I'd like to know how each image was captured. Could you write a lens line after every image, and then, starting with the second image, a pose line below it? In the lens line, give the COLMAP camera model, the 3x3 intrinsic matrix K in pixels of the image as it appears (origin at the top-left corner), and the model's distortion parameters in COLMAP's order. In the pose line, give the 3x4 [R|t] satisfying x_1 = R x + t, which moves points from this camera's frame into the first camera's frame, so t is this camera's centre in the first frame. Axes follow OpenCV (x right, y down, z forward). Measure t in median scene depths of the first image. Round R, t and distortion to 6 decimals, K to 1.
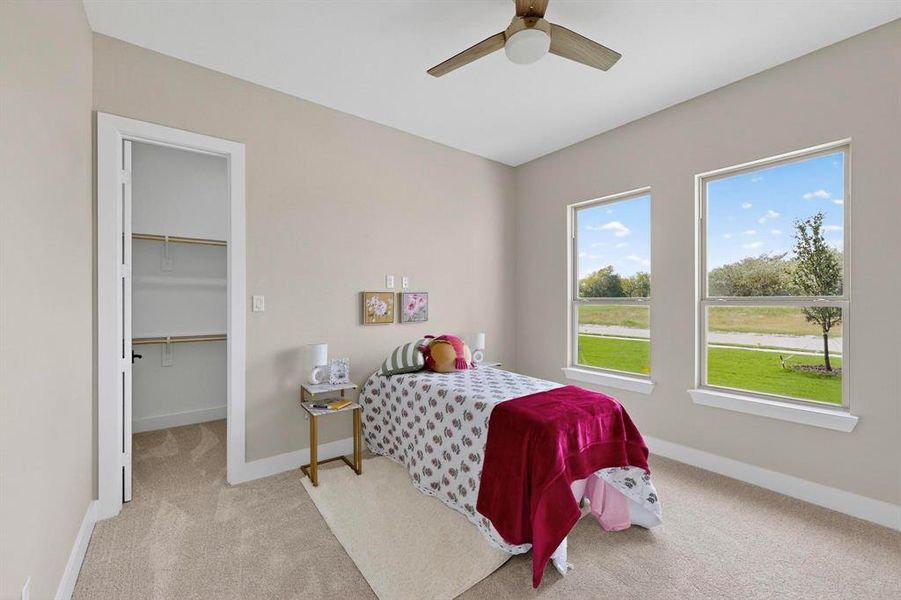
lens RADIAL K [[393.1, 0, 452.3], [0, 393.1, 301.7], [0, 0, 1]] dist [-0.003525, 0.001258]
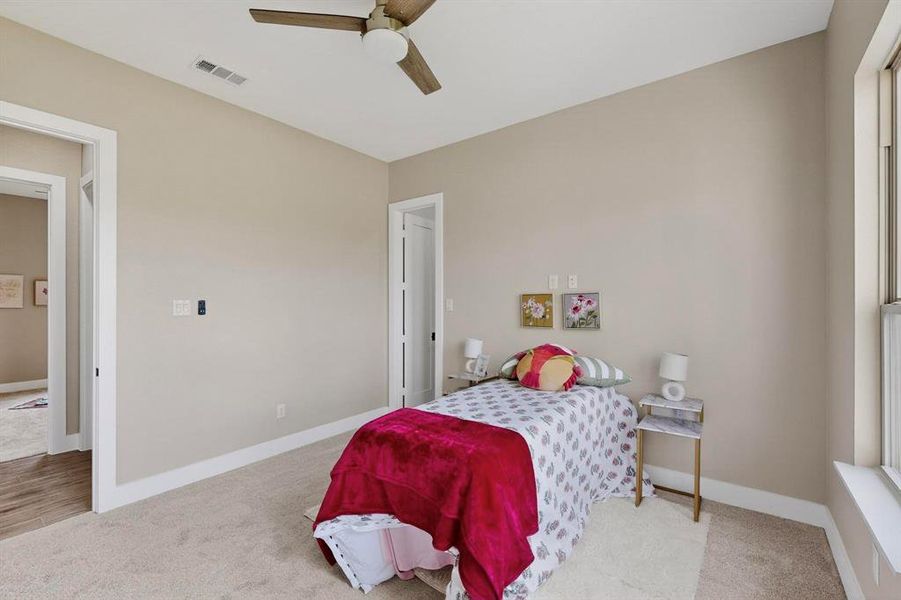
lens RADIAL K [[393.1, 0, 449.4], [0, 393.1, 302.3], [0, 0, 1]] dist [-0.003525, 0.001258]
pose [[0.237926, 0.001063, -0.971283, 0.652154], [0.000130, 0.999999, 0.001127, -0.005111], [0.971283, -0.000395, 0.237926, 0.536189]]
